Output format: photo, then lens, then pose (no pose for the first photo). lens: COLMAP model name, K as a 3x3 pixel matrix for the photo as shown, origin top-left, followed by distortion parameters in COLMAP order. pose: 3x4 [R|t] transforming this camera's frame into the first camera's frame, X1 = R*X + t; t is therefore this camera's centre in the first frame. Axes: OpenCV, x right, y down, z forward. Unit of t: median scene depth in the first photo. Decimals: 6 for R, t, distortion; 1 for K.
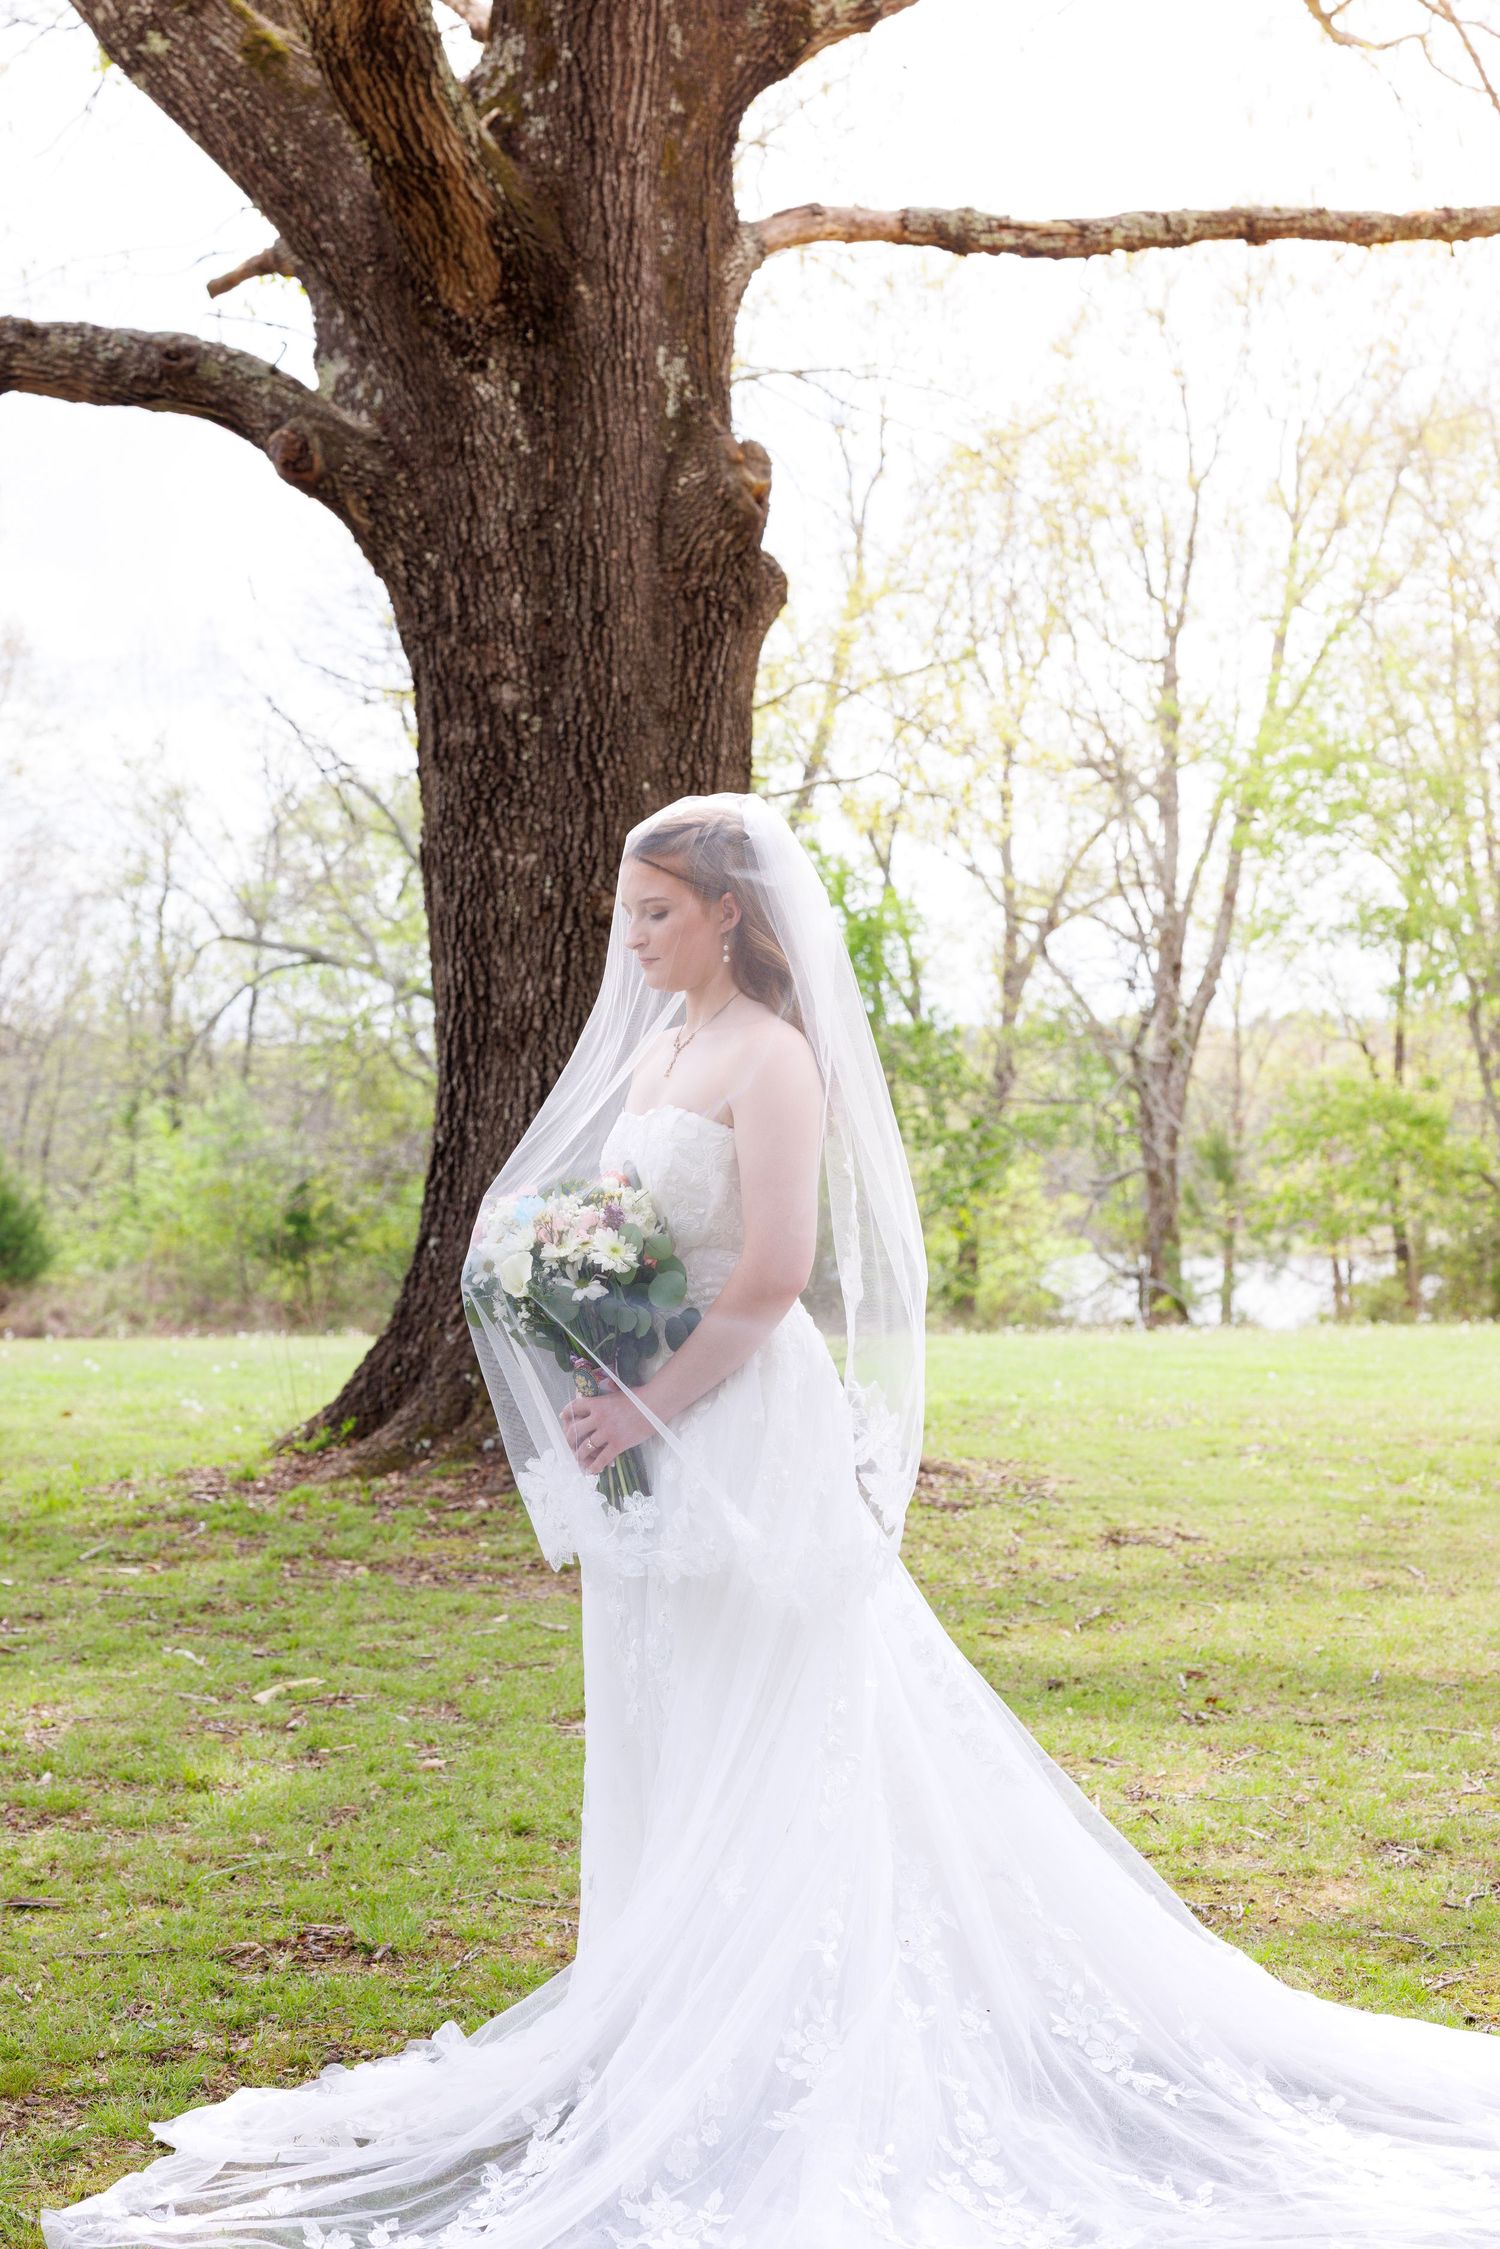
lens RADIAL K [[3578.3, 0, 744.2], [0, 3578.3, 1071.1], [0, 0, 1]] dist [-0.019676, 0.013651]
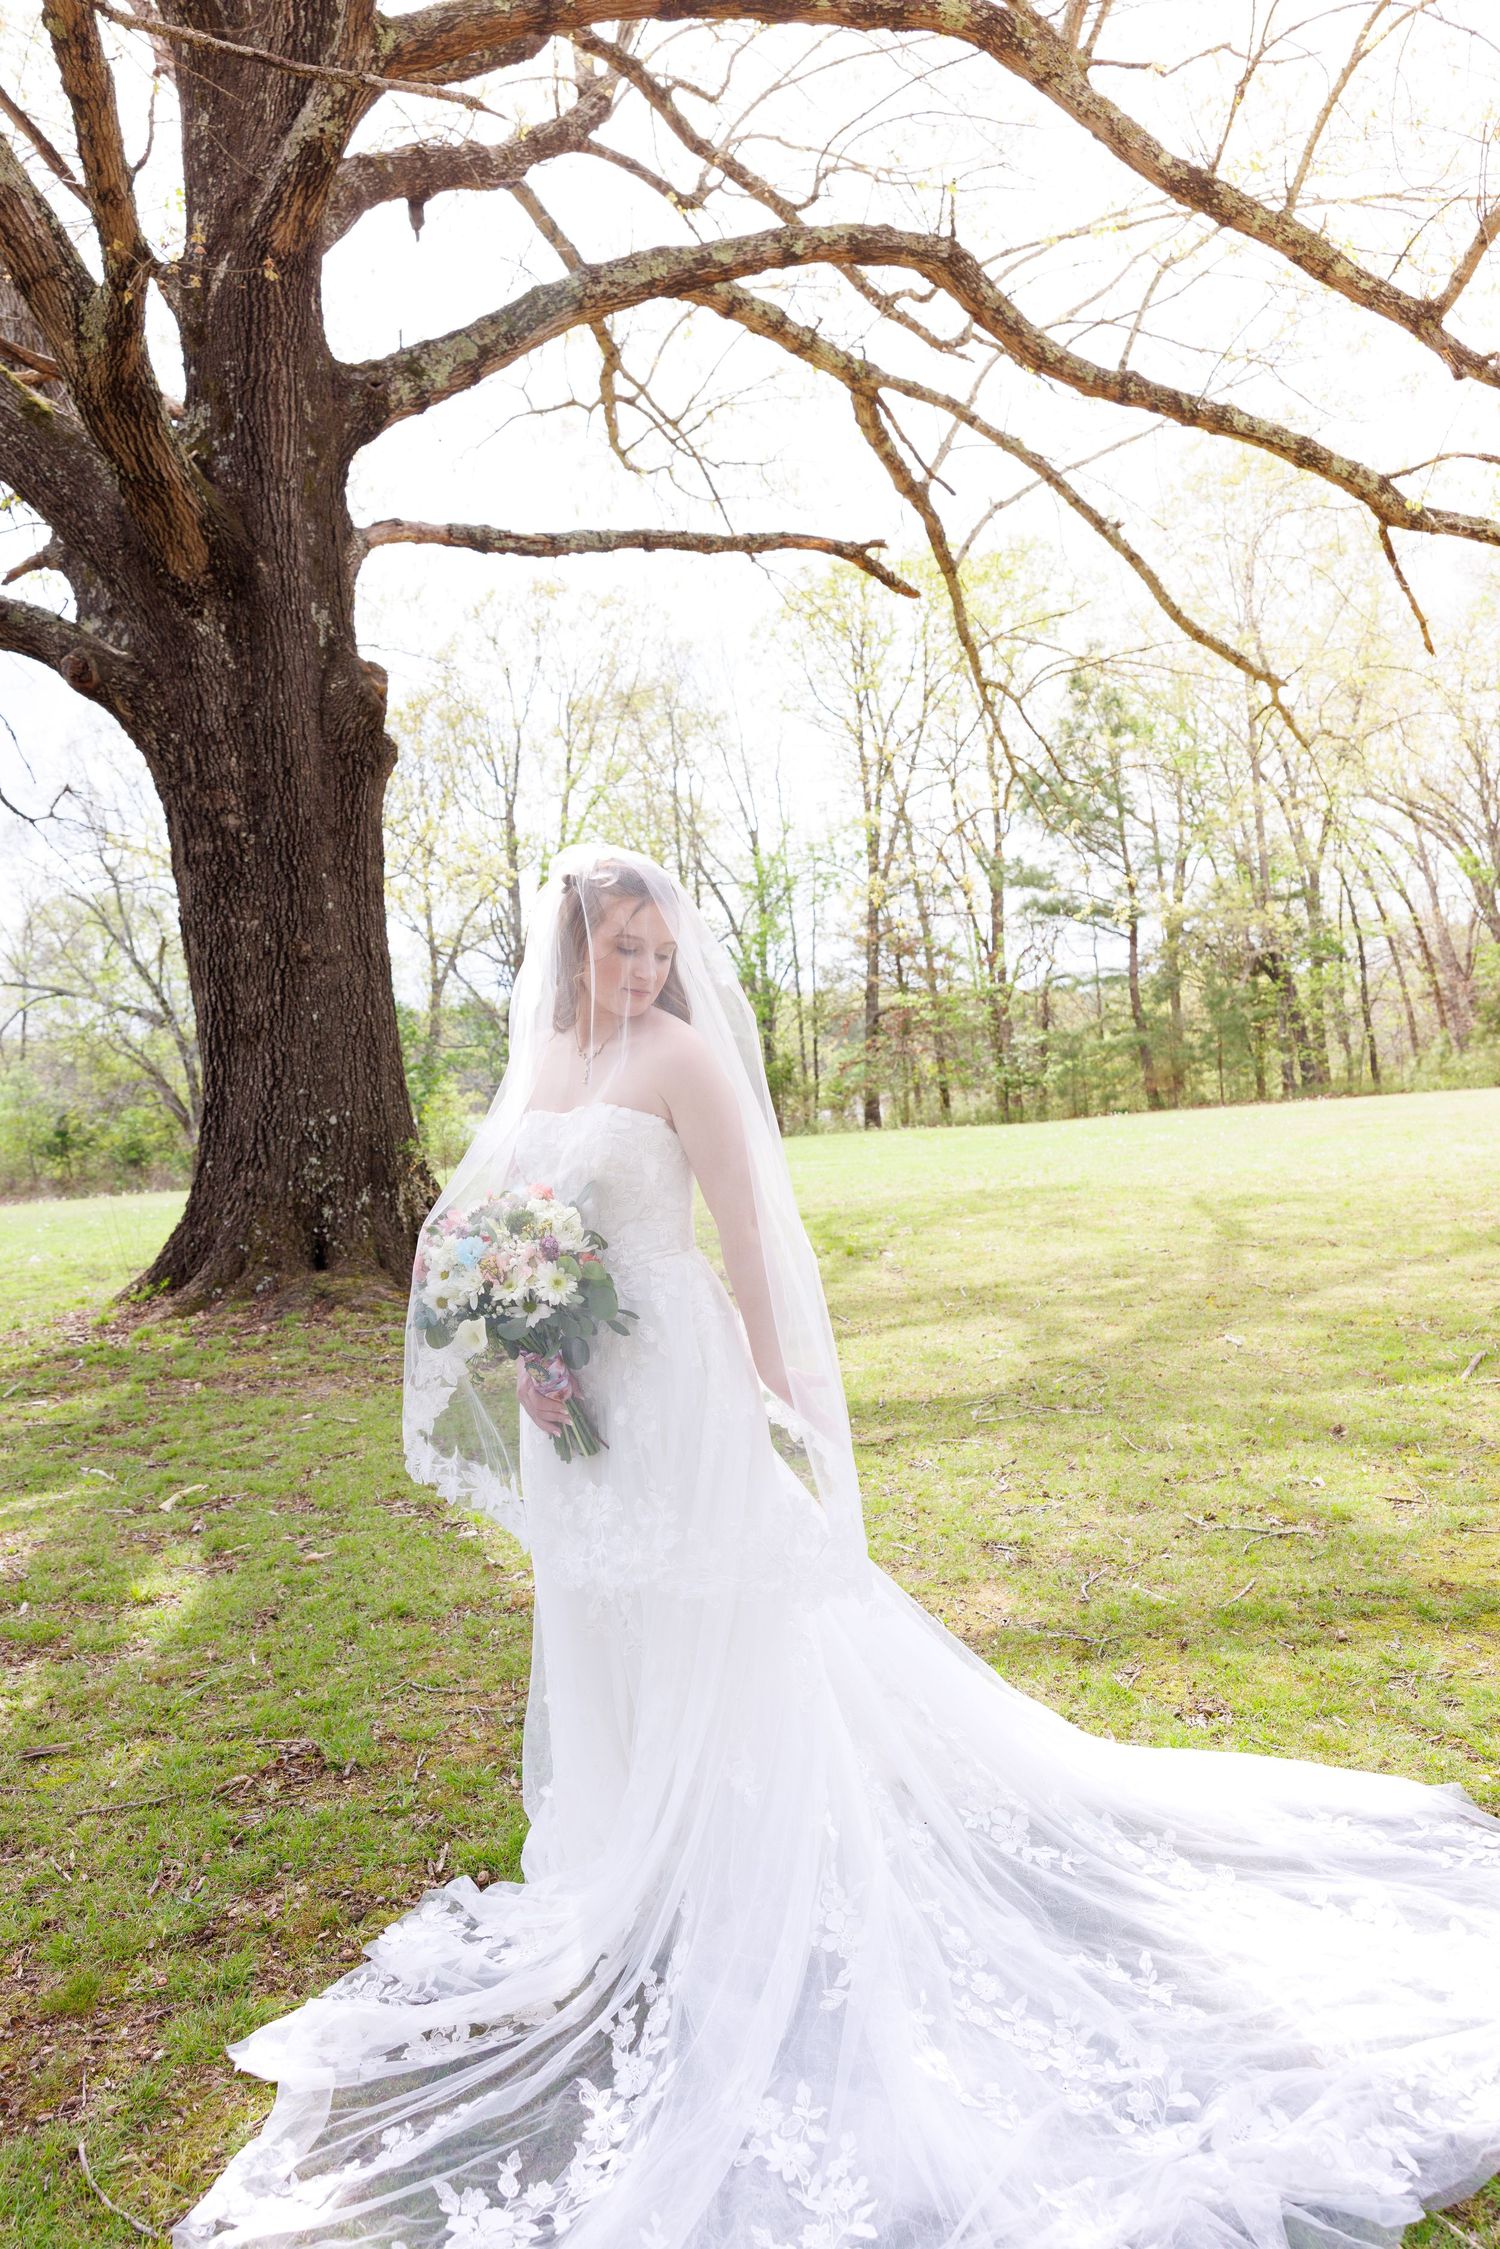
lens RADIAL K [[1752.8, 0, 742.9], [0, 1752.8, 1118.1], [0, 0, 1]] dist [-0.006228, -0.000724]
pose [[0.965864, -0.070497, 0.249271, -0.049527], [0.057227, 0.996551, 0.060097, -0.006496], [-0.252648, -0.043781, 0.966567, 0.174991]]
